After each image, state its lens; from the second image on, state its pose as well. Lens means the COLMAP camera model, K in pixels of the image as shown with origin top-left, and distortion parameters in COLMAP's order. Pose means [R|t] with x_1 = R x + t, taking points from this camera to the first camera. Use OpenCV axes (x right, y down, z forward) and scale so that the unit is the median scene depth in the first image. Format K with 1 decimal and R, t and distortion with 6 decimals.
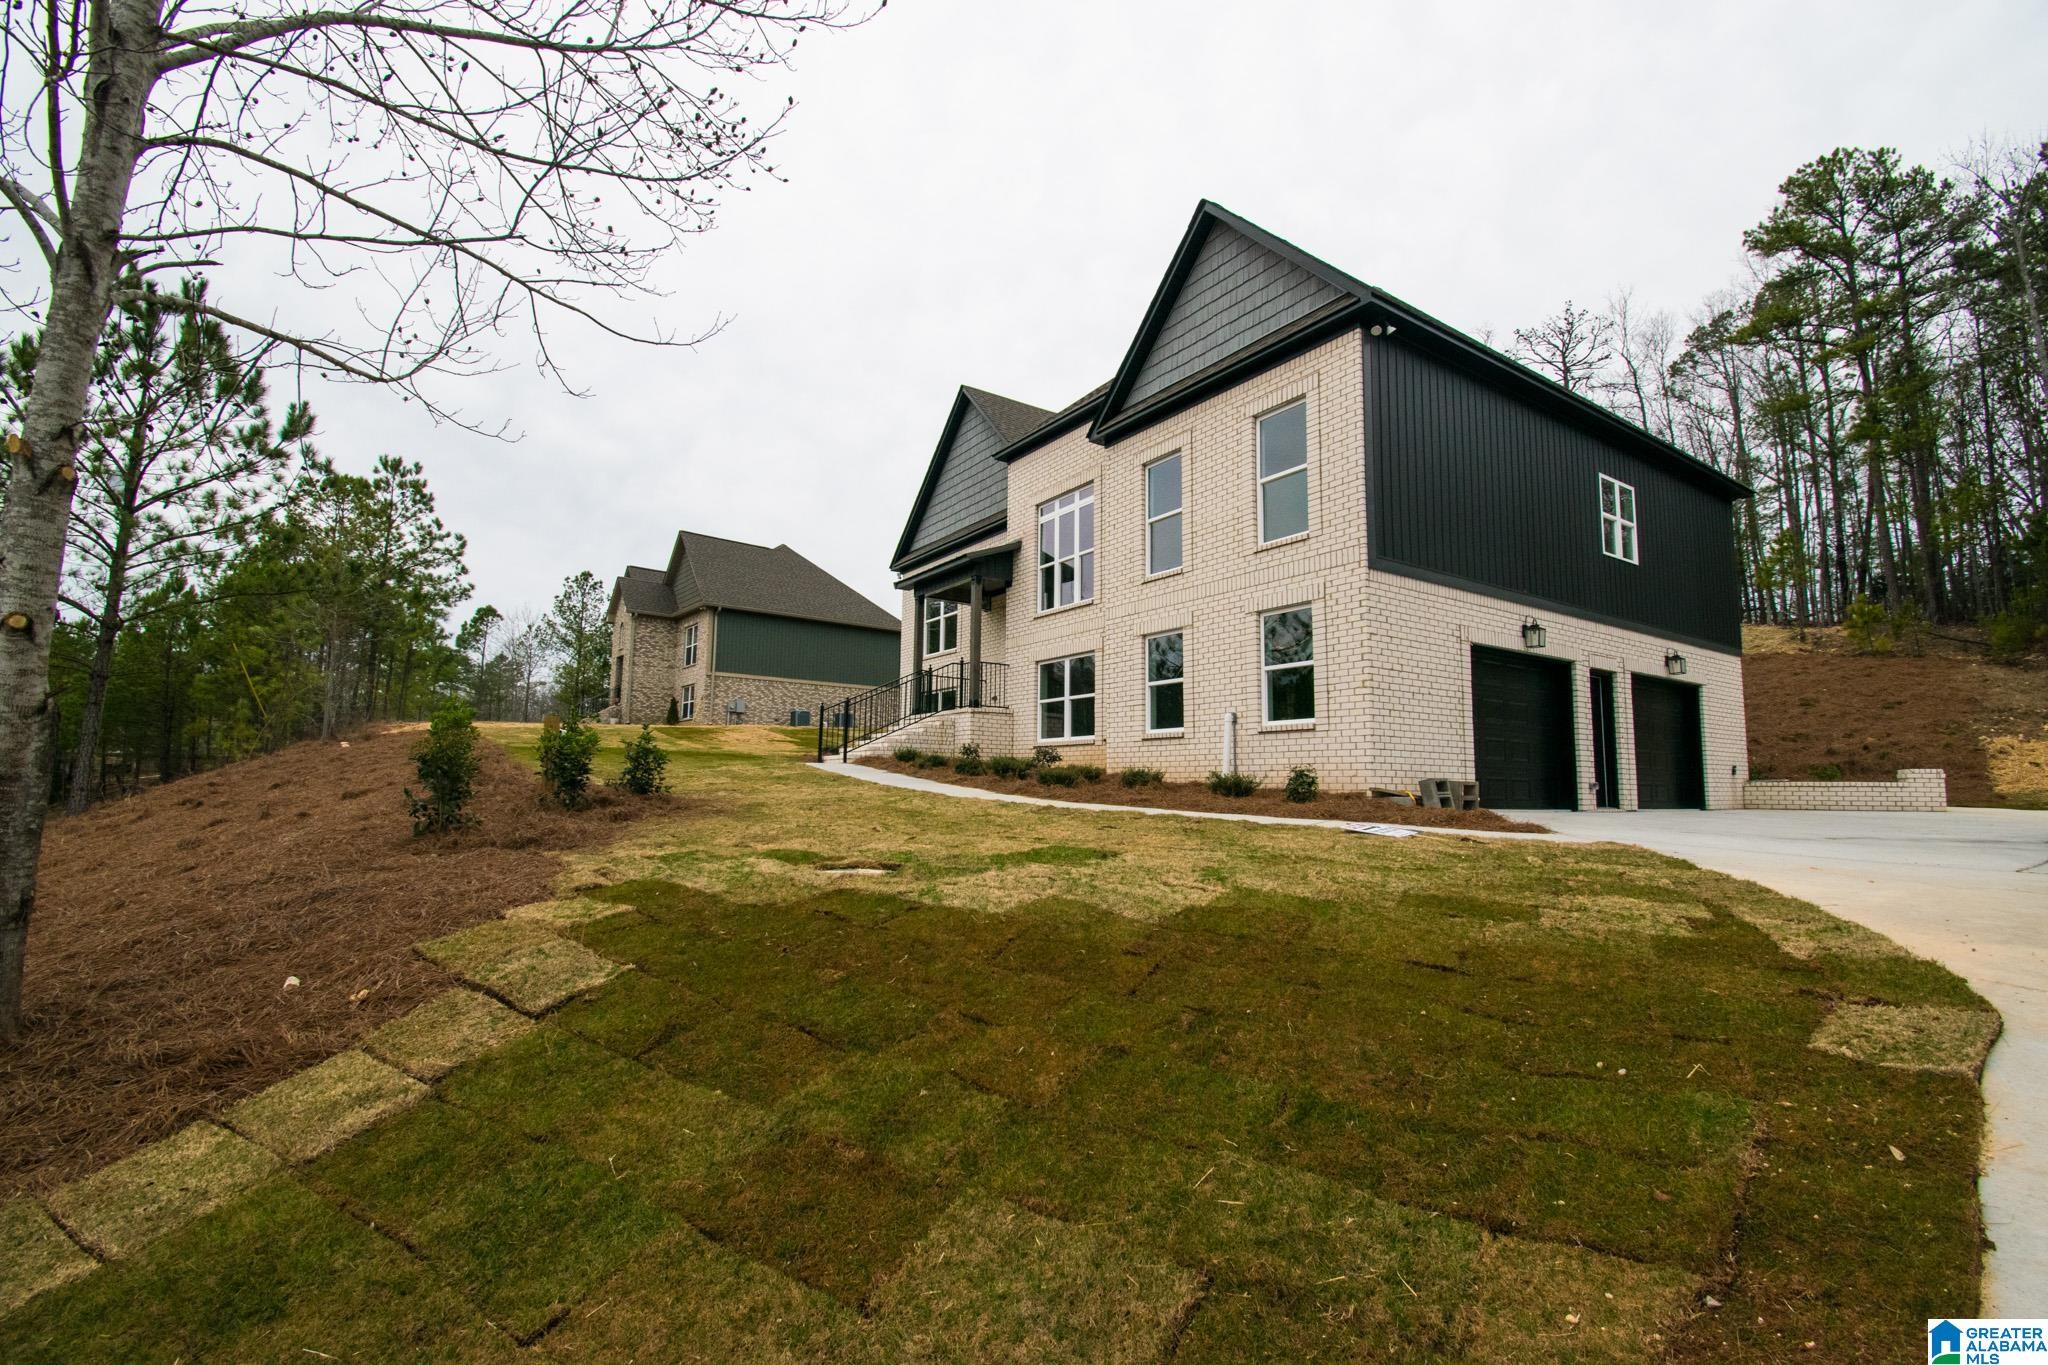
lens RADIAL K [[918.2, 0, 1030.4], [0, 918.2, 670.6], [0, 0, 1]] dist [0.000371, -0.000032]
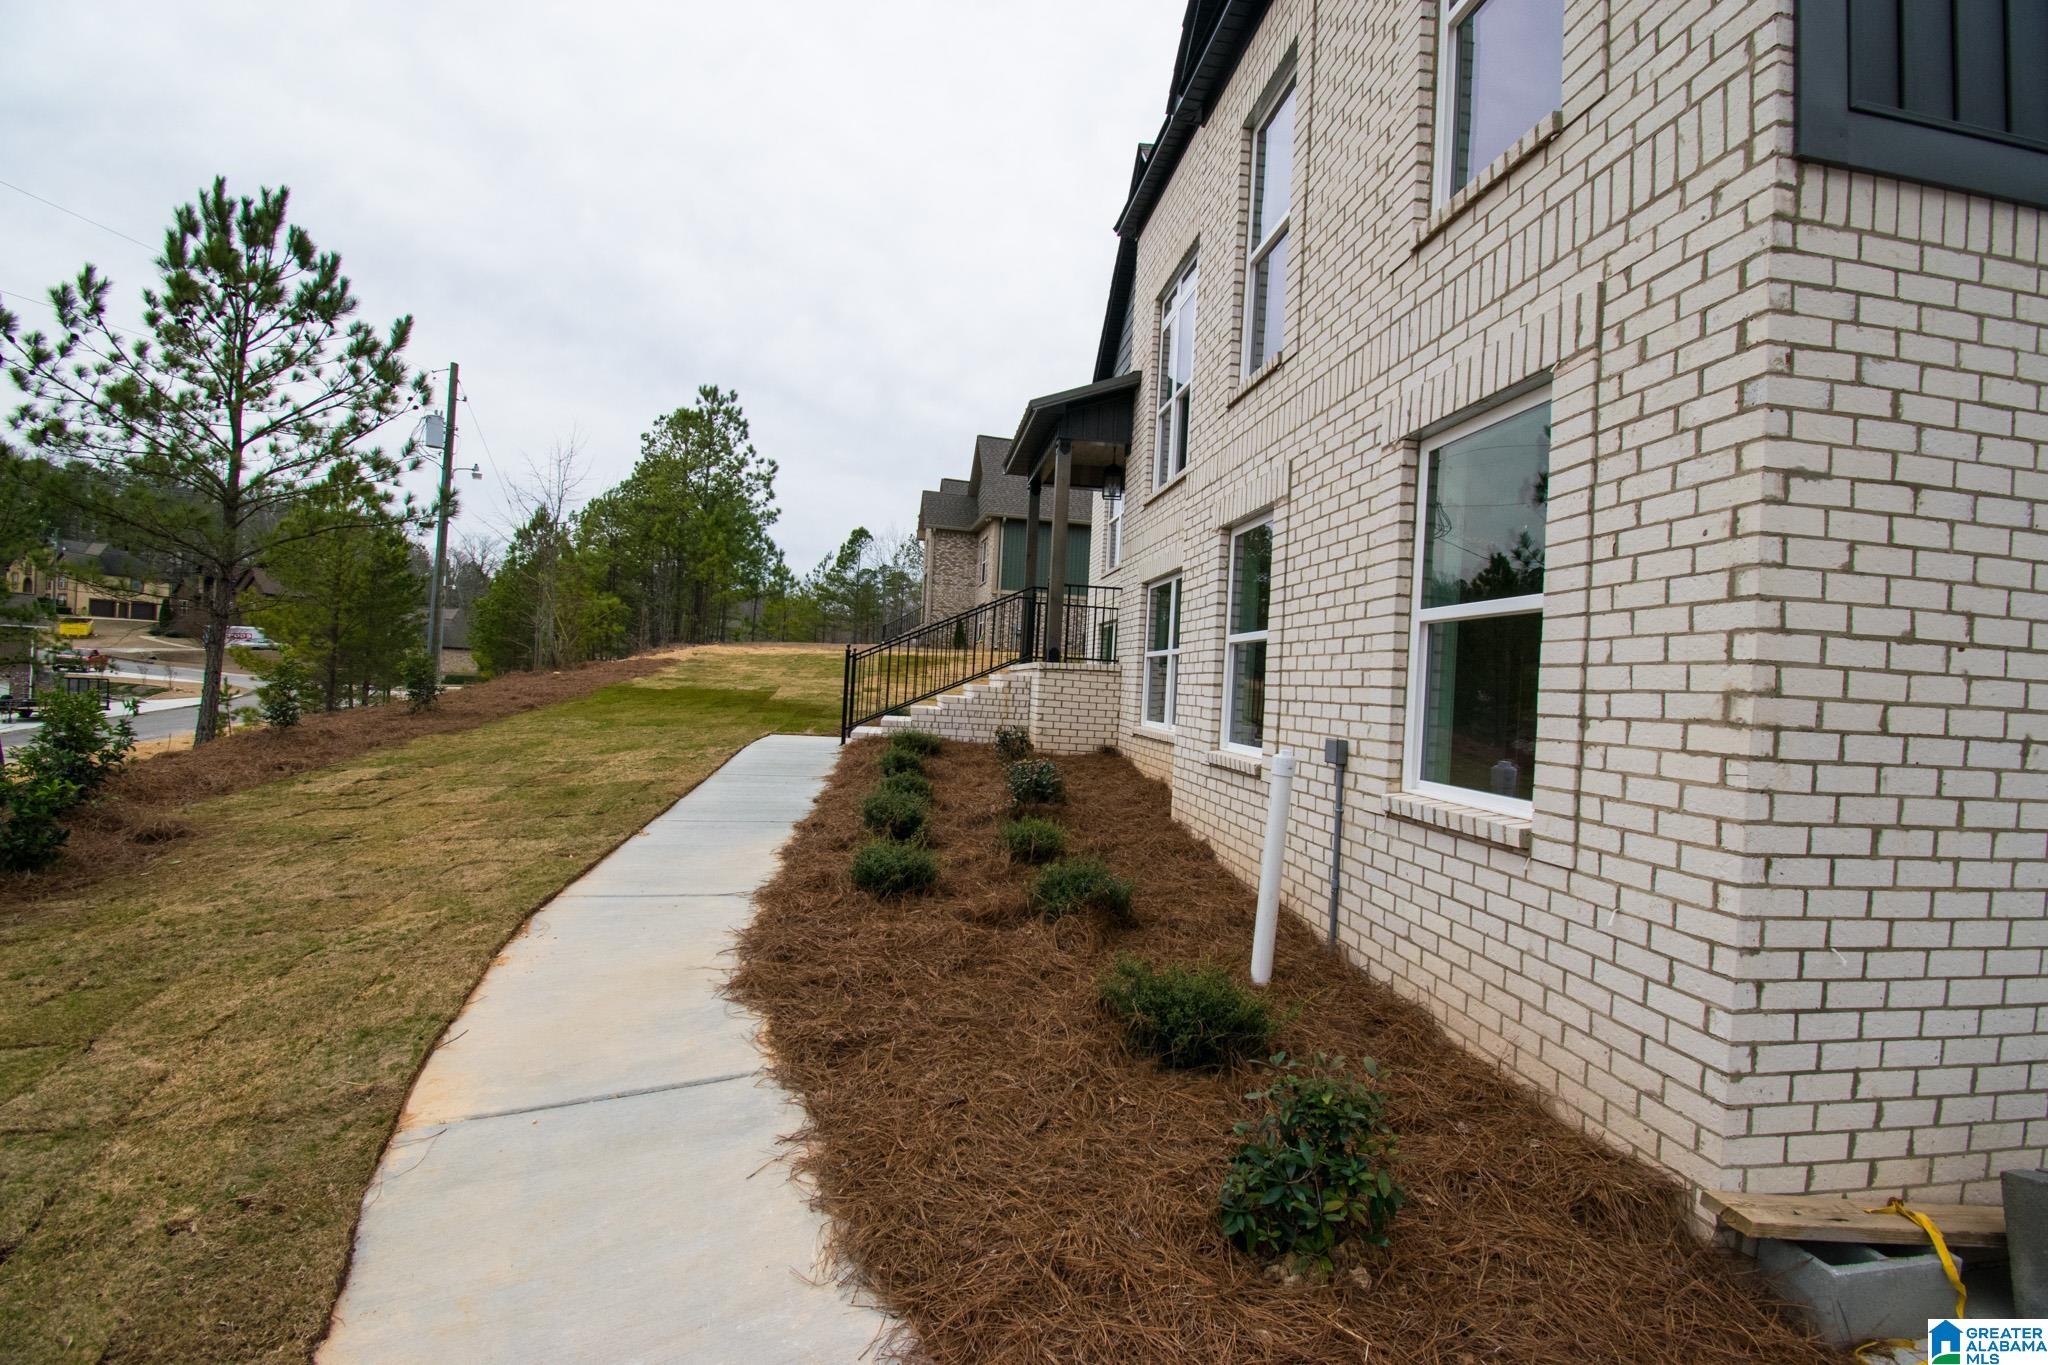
lens RADIAL K [[901.5, 0, 1024.0], [0, 901.5, 682.5], [0, 0, 1]] dist [0.000811, -0.017311]
pose [[0.884853, 0.029593, -0.464929, 0.237575], [0.025087, 0.993505, 0.110985, -0.014724], [0.465194, -0.109869, 0.878364, 0.557021]]
